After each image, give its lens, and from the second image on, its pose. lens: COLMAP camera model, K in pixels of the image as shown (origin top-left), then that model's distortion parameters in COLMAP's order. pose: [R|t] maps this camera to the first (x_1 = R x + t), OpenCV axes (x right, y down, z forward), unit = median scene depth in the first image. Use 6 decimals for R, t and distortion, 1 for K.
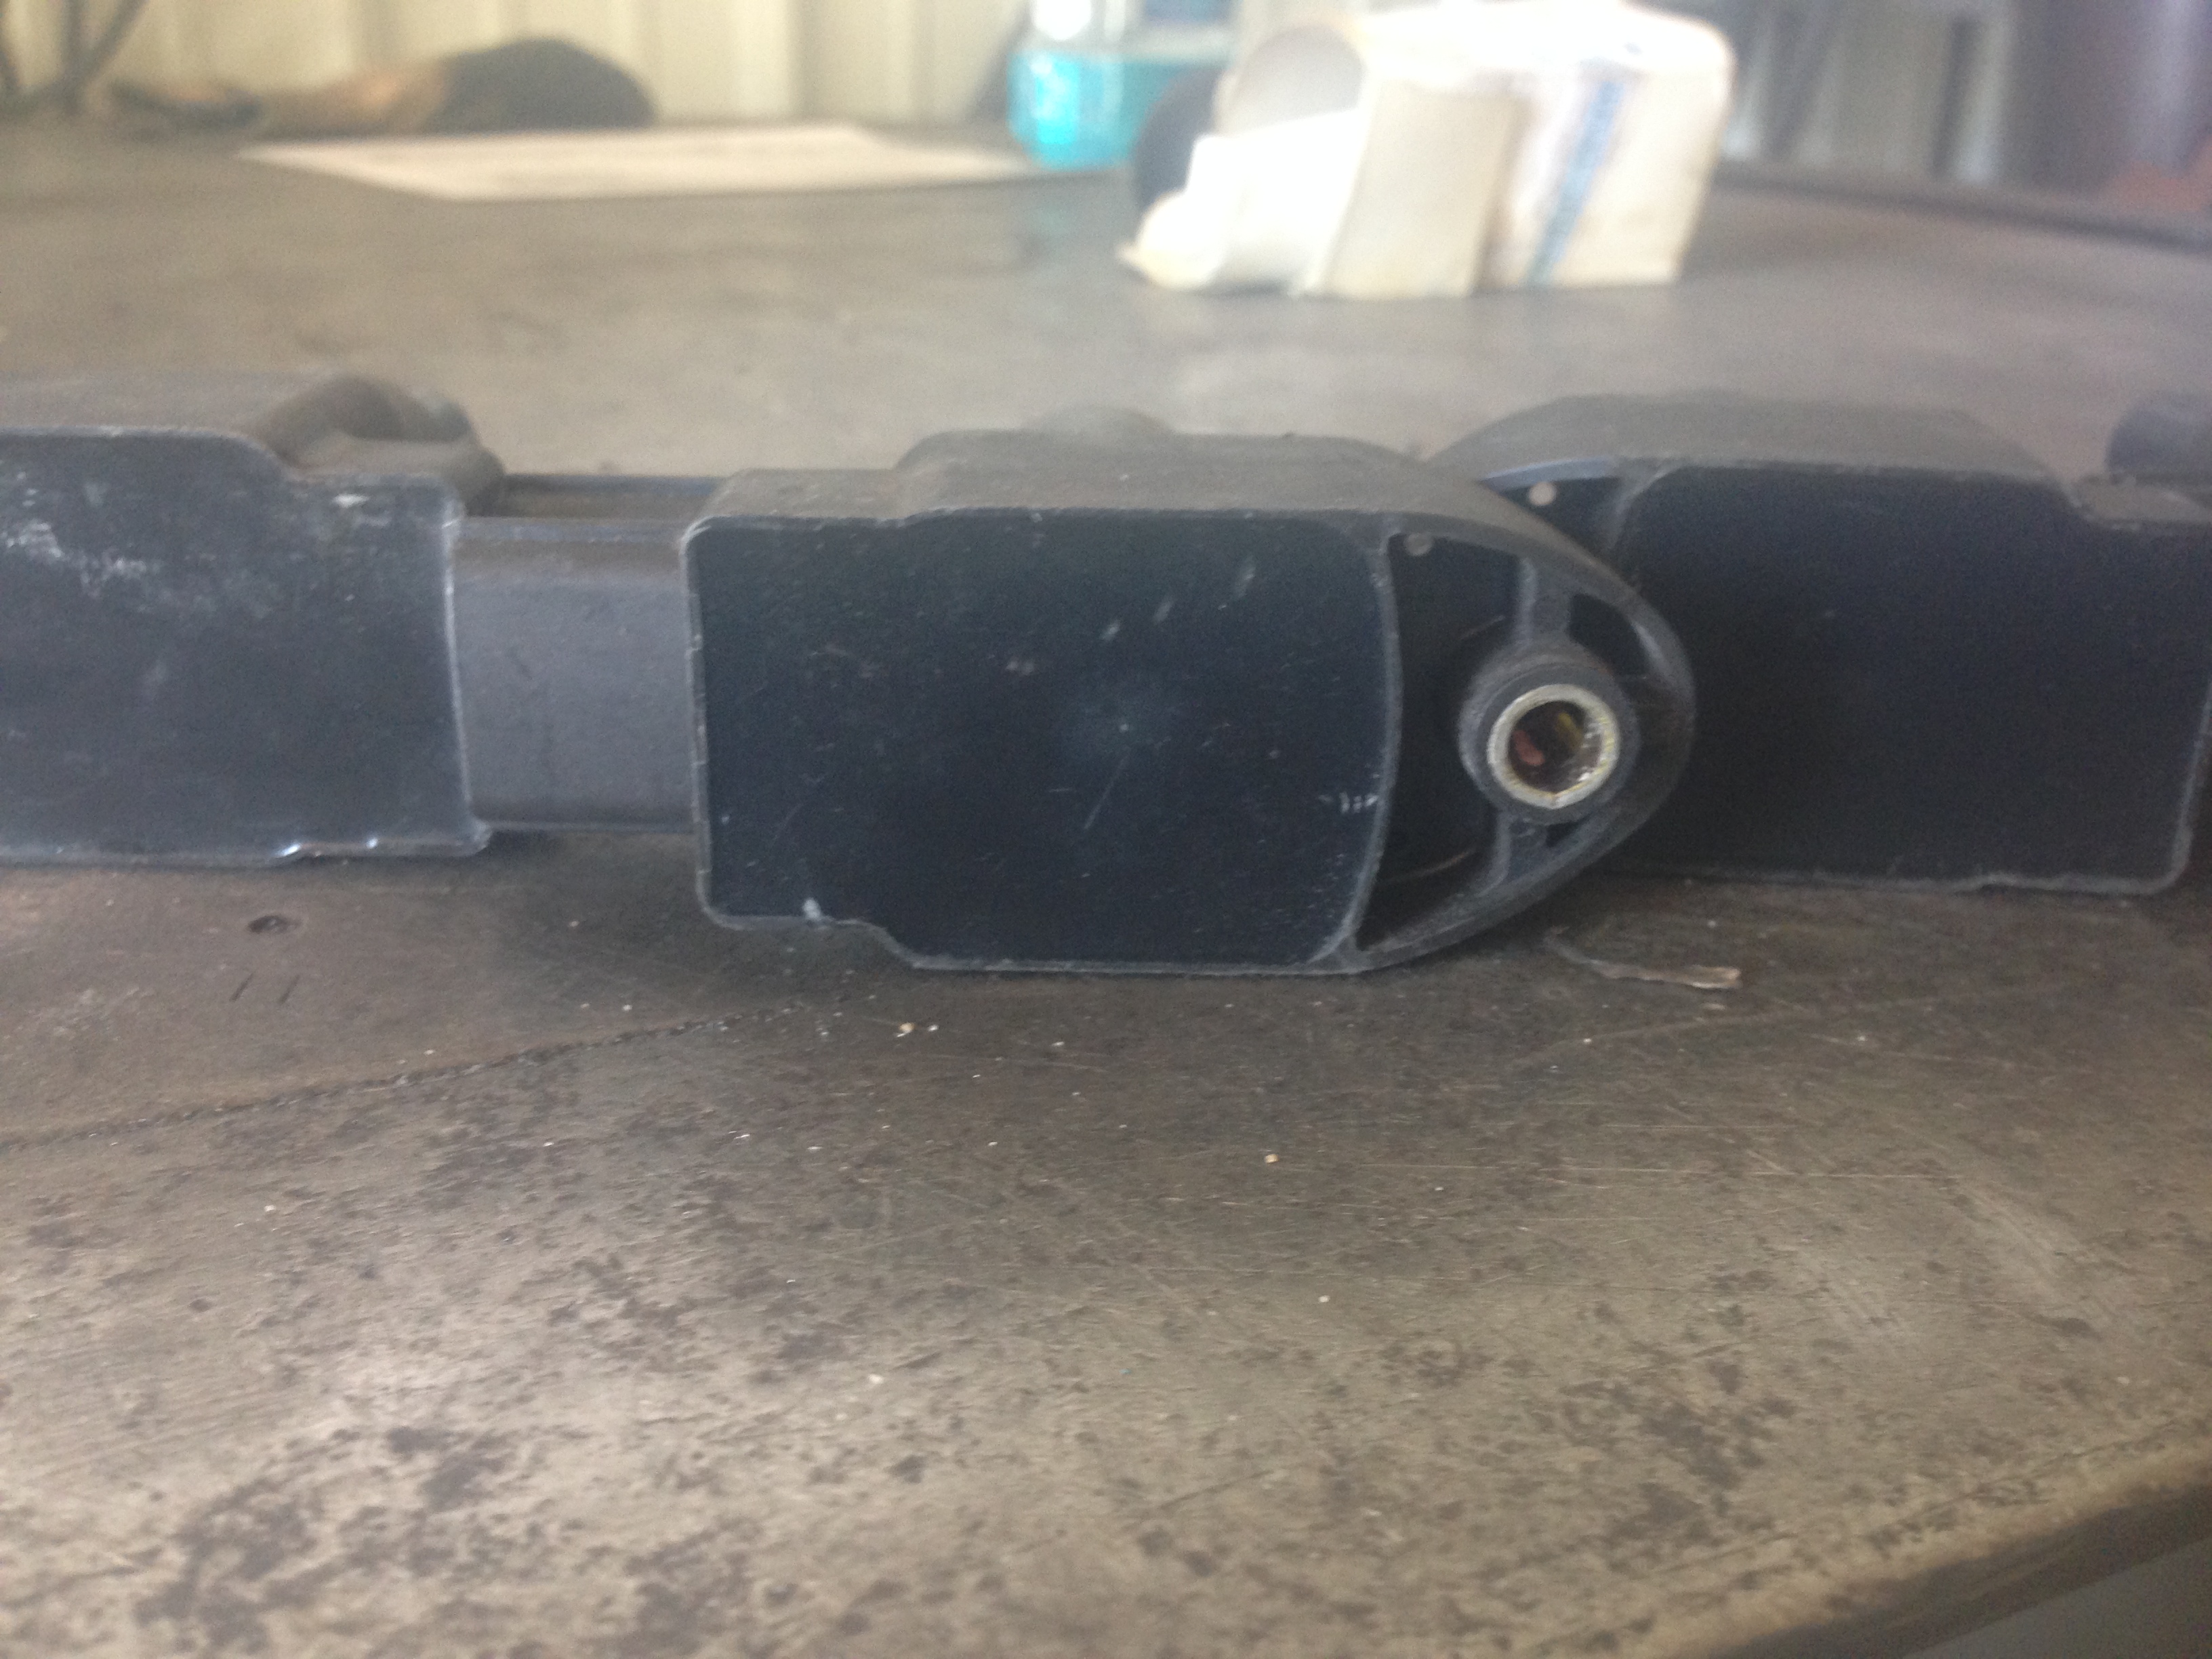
lens RADIAL K [[2187.7, 0, 1103.2], [0, 2187.7, 812.9], [0, 0, 1]] dist [0.040768, -0.035261]
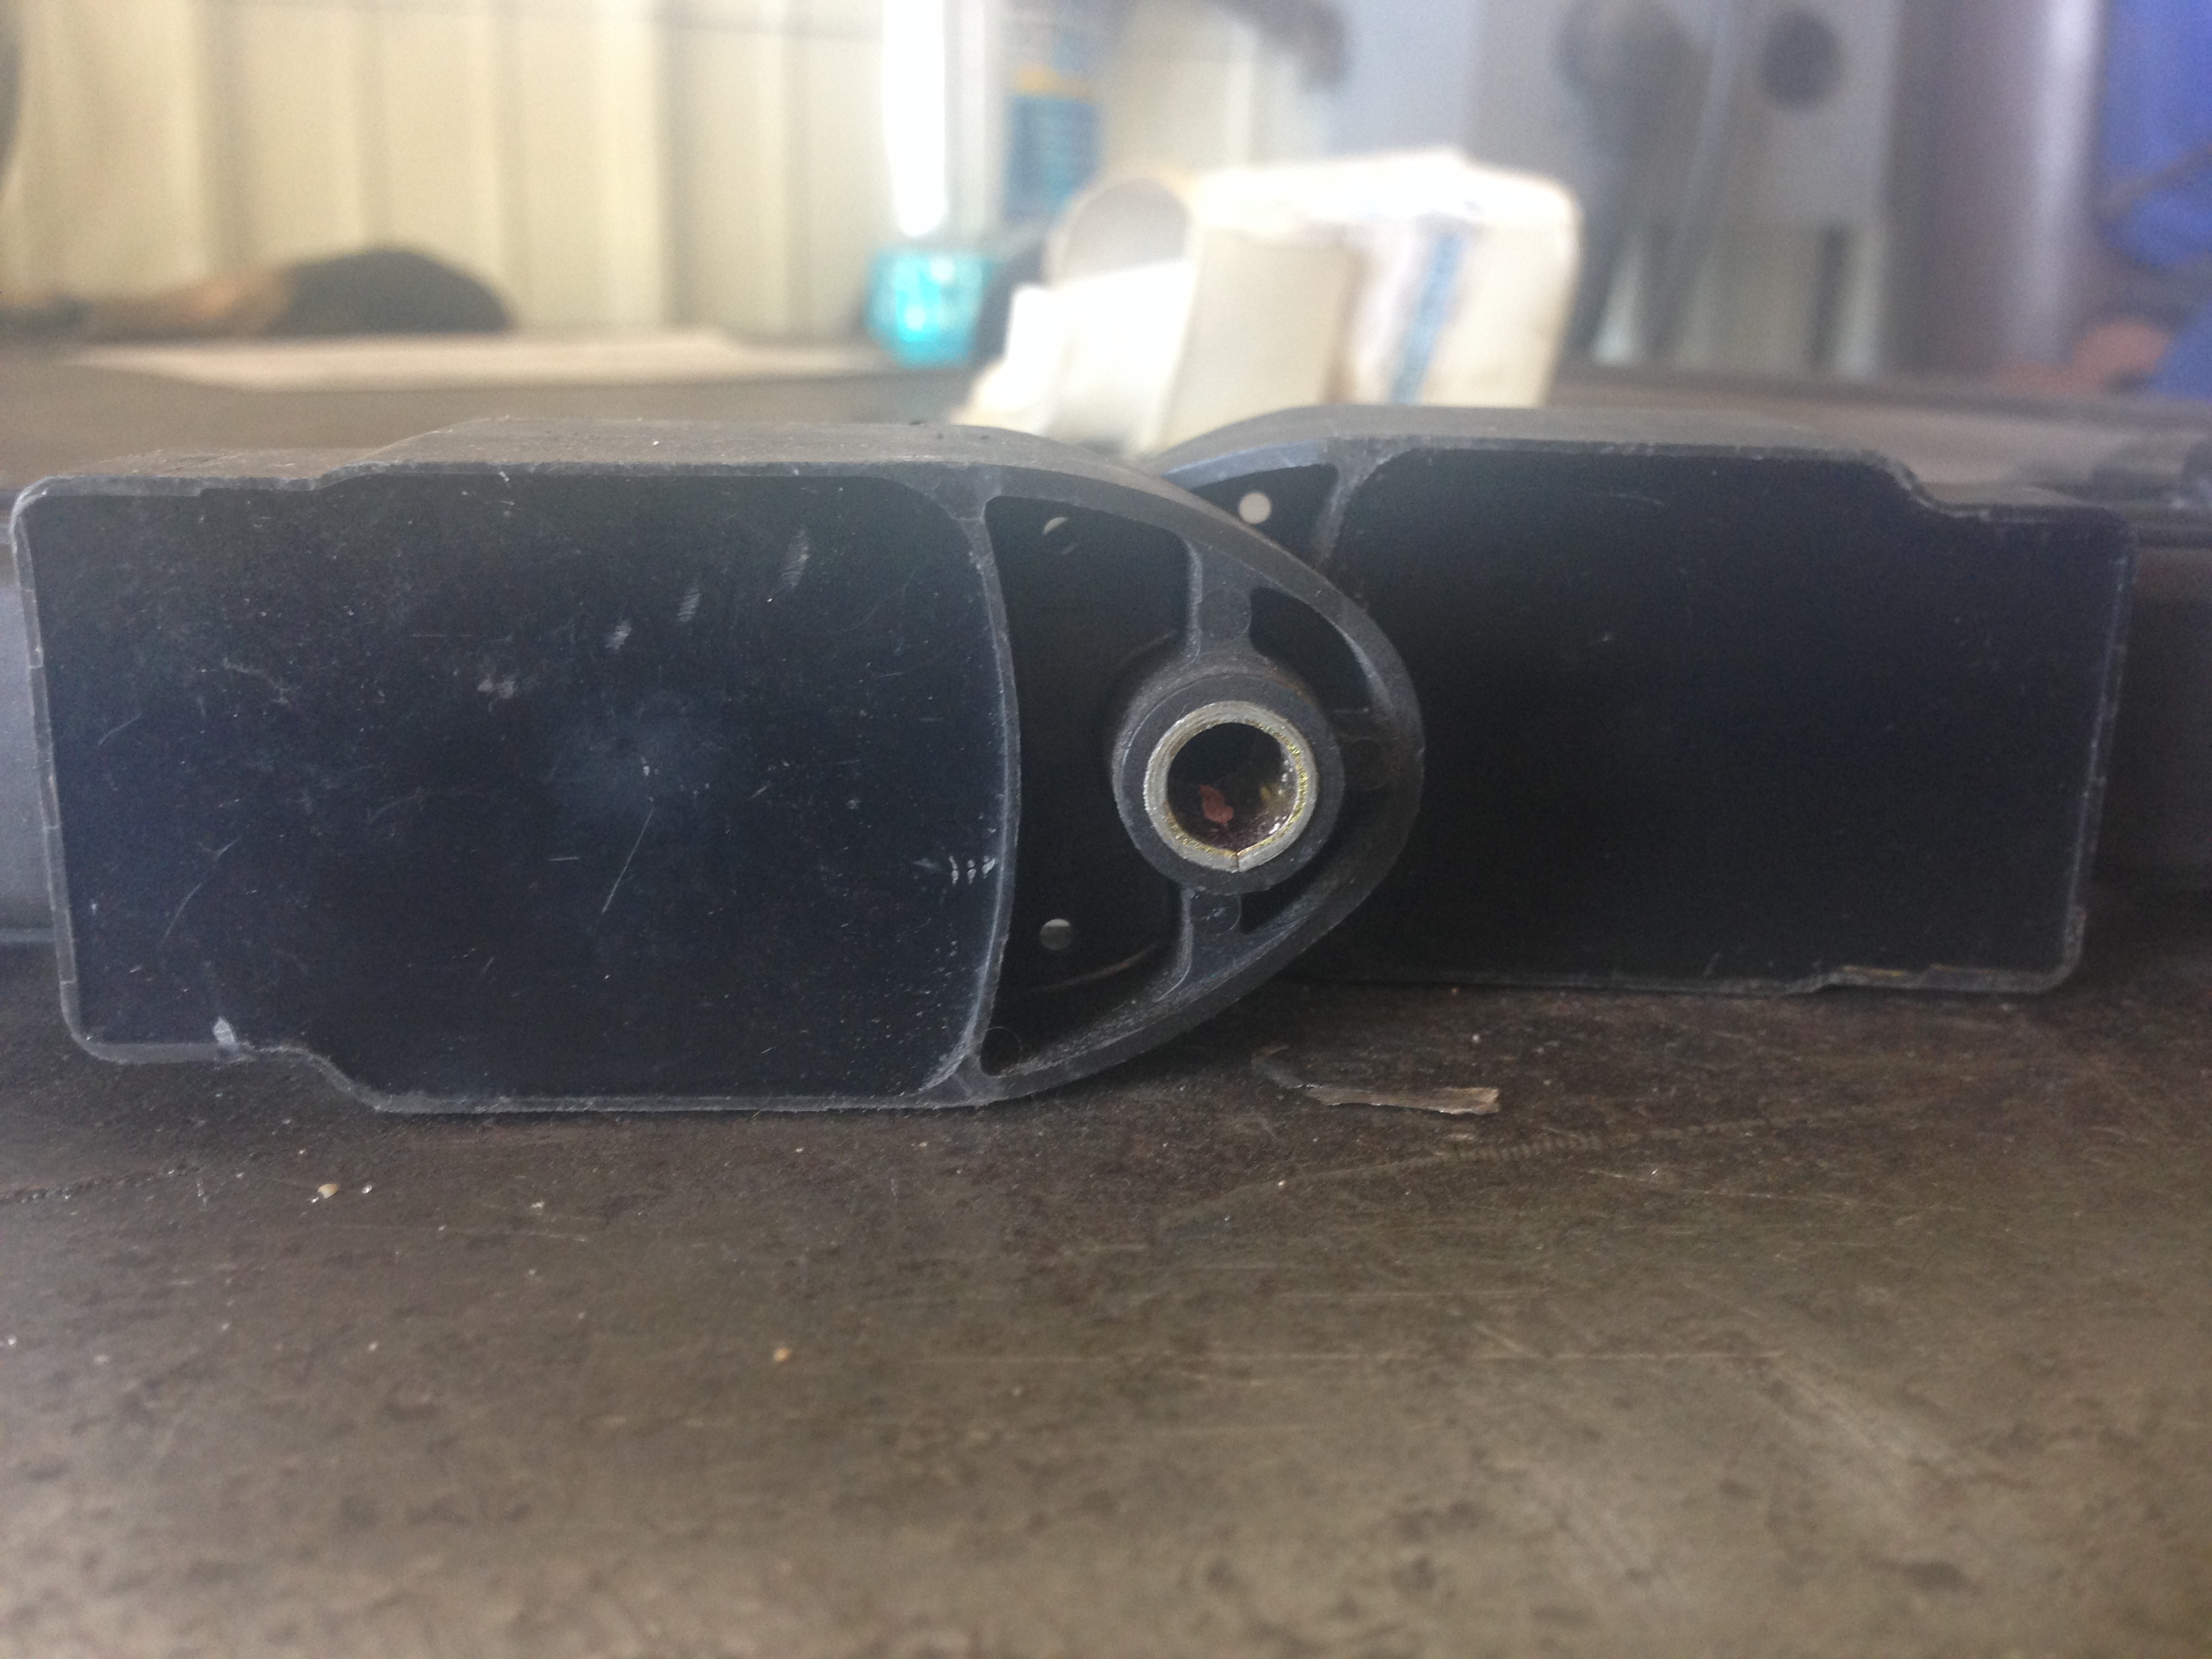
lens RADIAL K [[2187.7, 0, 1103.2], [0, 2187.7, 812.9], [0, 0, 1]] dist [0.040768, -0.035261]
pose [[0.999264, -0.017723, 0.034030, 0.137113], [0.021296, 0.993959, -0.107670, 0.057796], [-0.031916, 0.108316, 0.993604, 0.263093]]
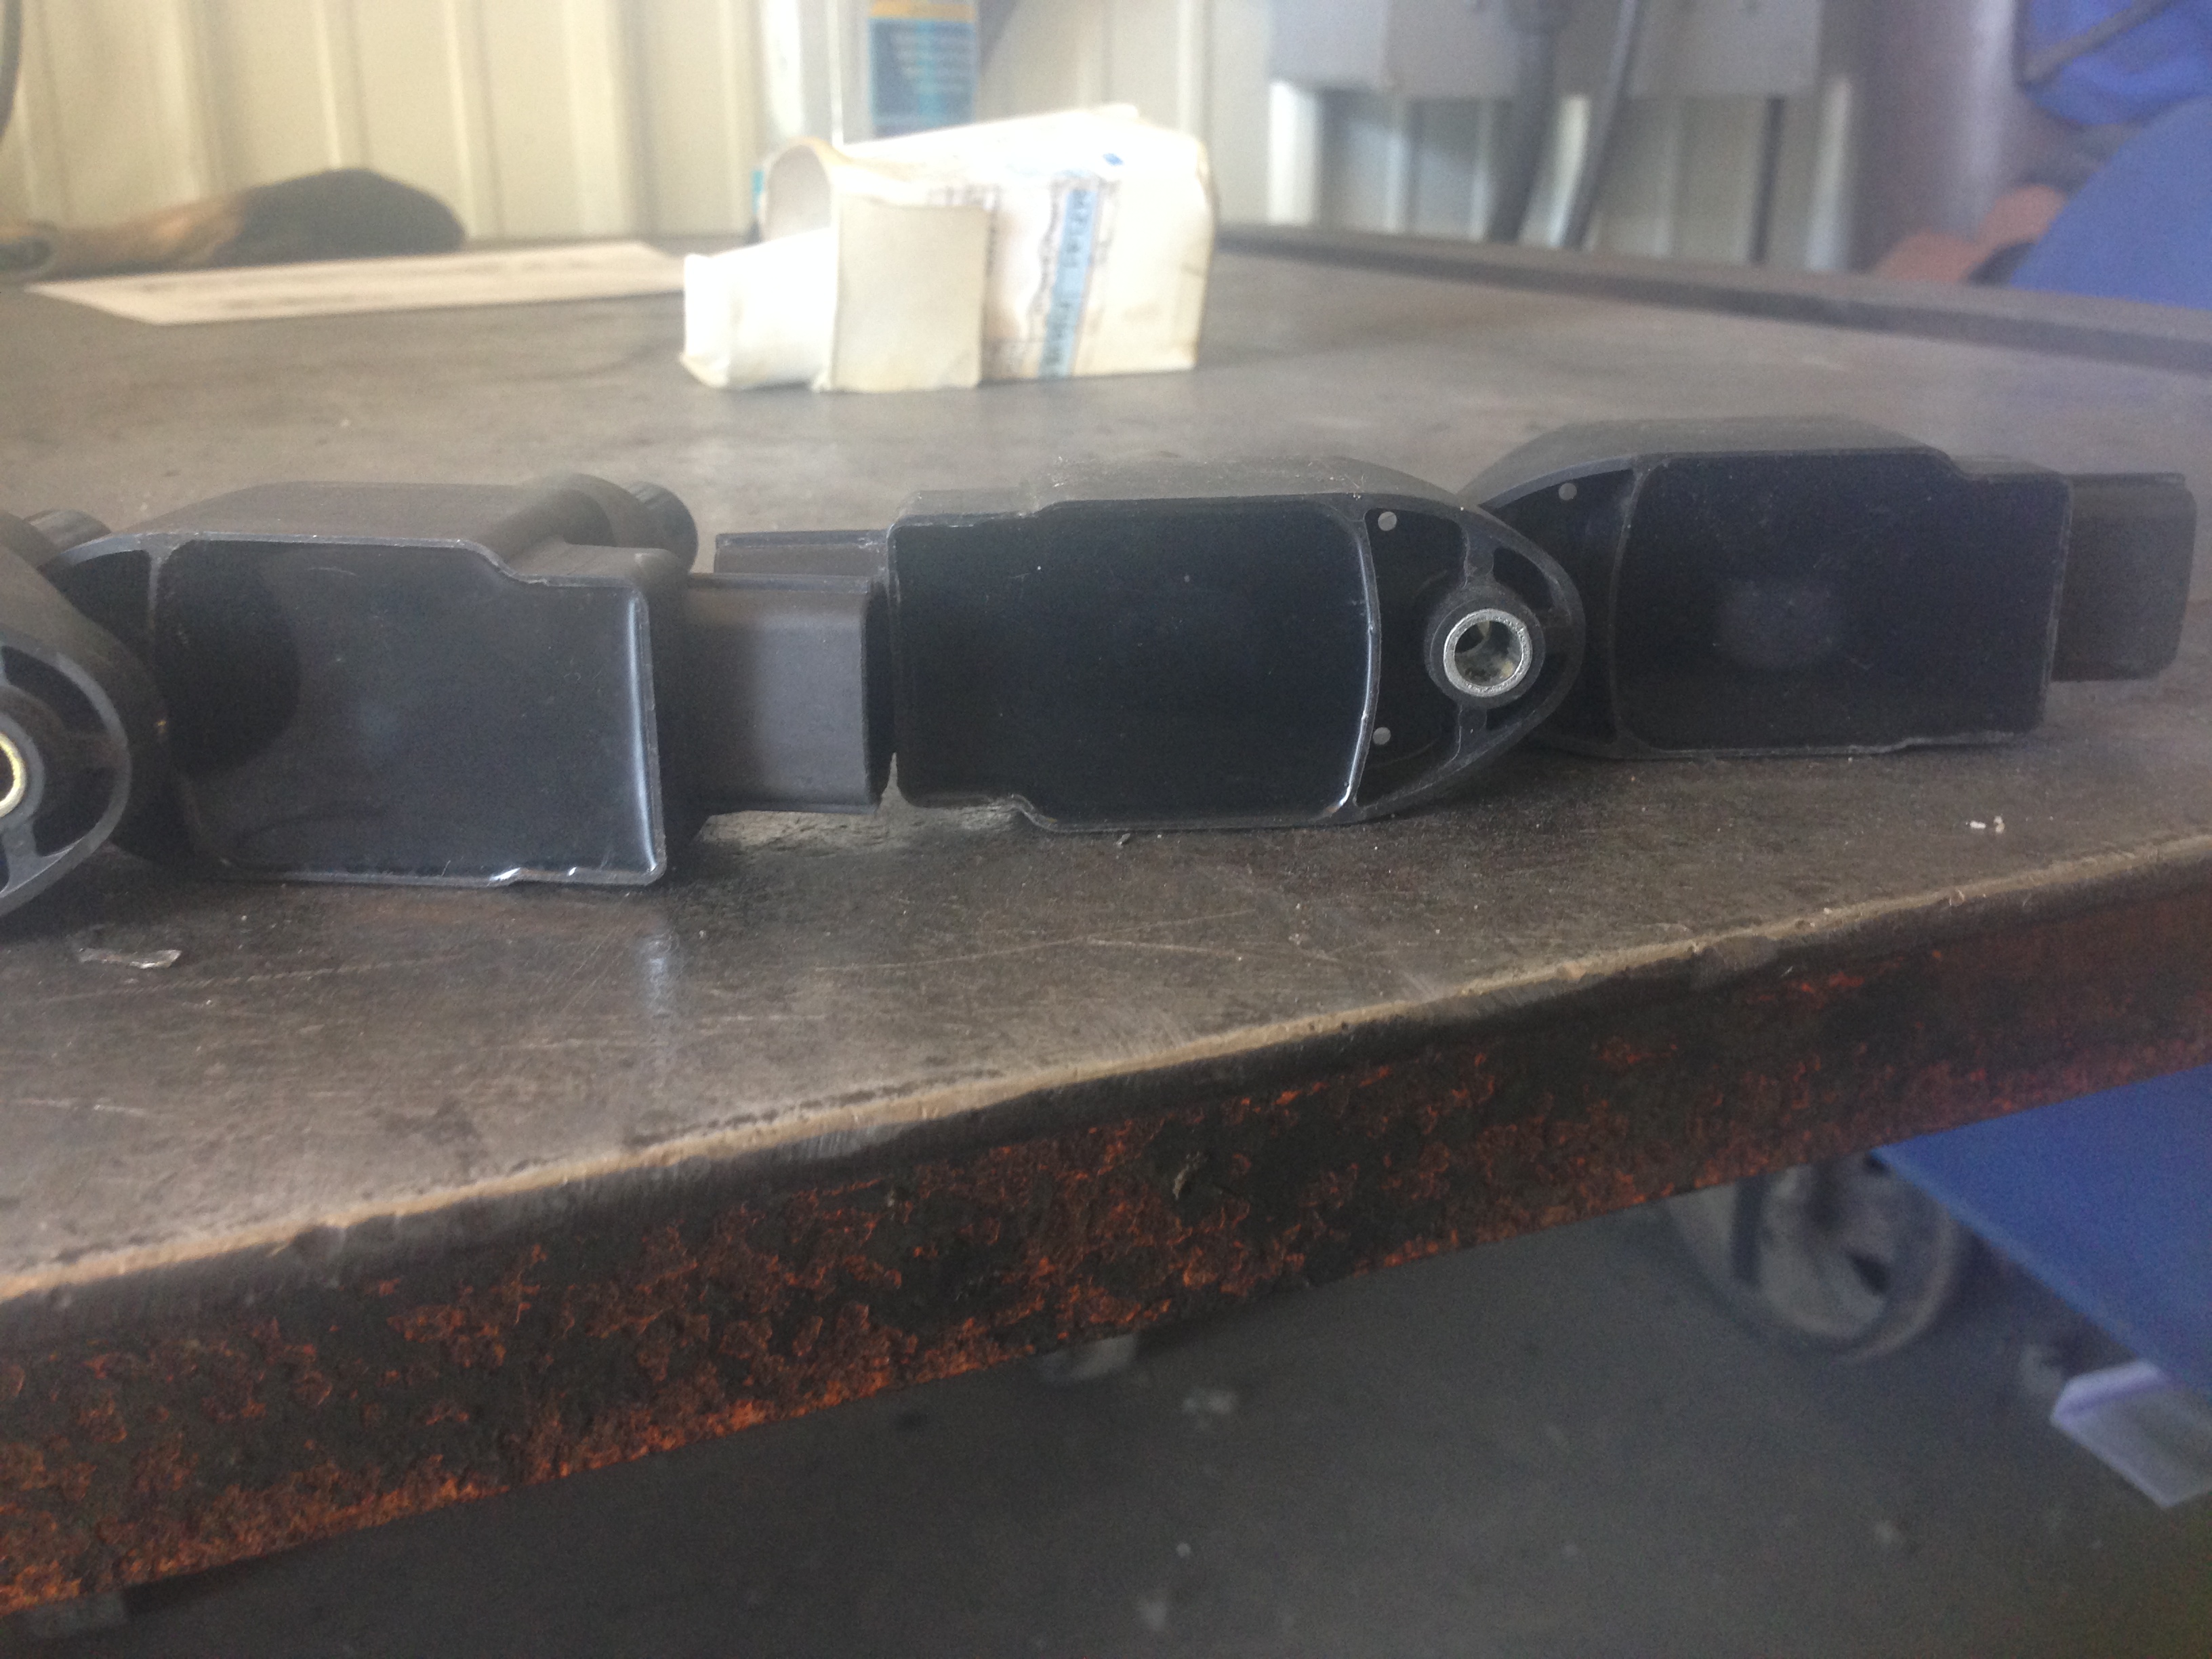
lens RADIAL K [[2140.0, 0, 1105.7], [0, 2140.0, 775.2], [0, 0, 1]] dist [0.104744, -0.214778]
pose [[0.999045, -0.025195, -0.035700, 0.885791], [0.023275, 0.998312, -0.053204, 0.051708], [0.036981, 0.052322, 0.997945, -0.187981]]
